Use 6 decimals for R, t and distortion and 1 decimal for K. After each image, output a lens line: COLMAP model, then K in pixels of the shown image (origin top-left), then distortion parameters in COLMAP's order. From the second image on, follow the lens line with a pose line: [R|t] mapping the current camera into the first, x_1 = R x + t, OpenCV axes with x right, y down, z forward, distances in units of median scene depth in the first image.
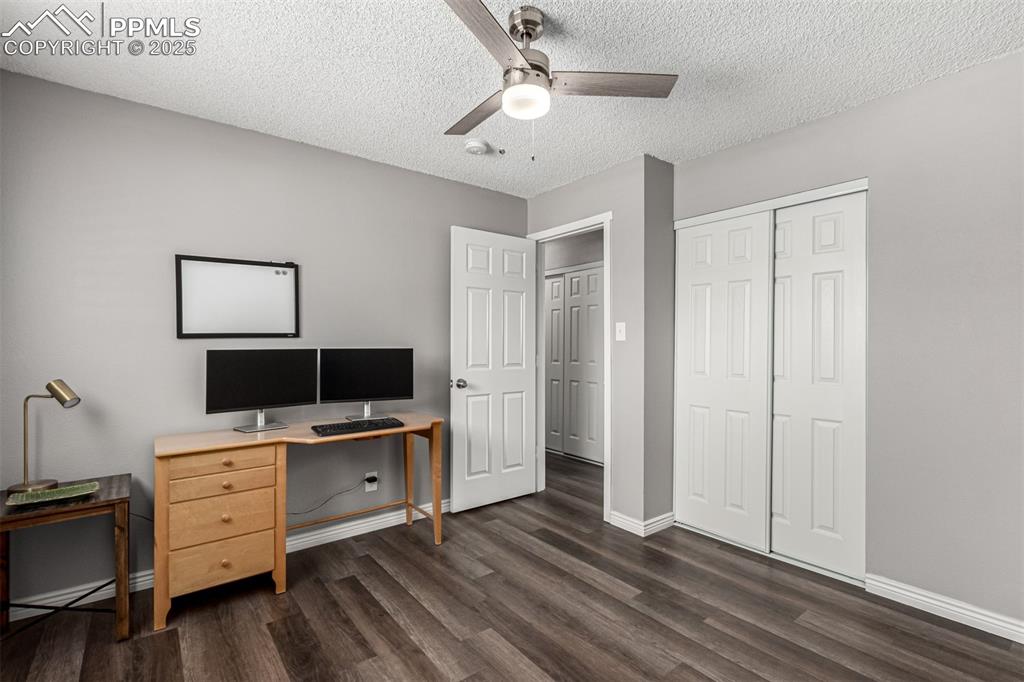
lens RADIAL K [[470.8, 0, 512.8], [0, 470.8, 342.4], [0, 0, 1]] dist [-0.000151, -0.000019]
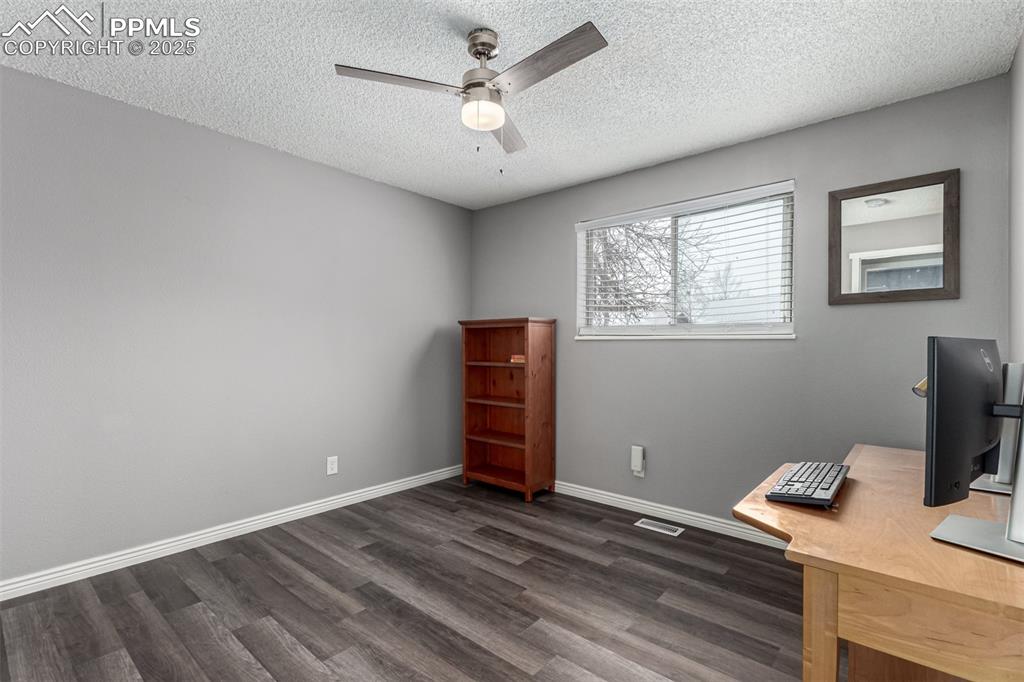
lens RADIAL K [[470.8, 0, 511.0], [0, 470.8, 344.5], [0, 0, 1]] dist [-0.000151, -0.000019]
pose [[-0.980692, -0.001901, -0.195552, 0.168451], [-0.002477, 0.999993, 0.002697, 0.023925], [0.195545, 0.003129, -0.980690, 1.982973]]
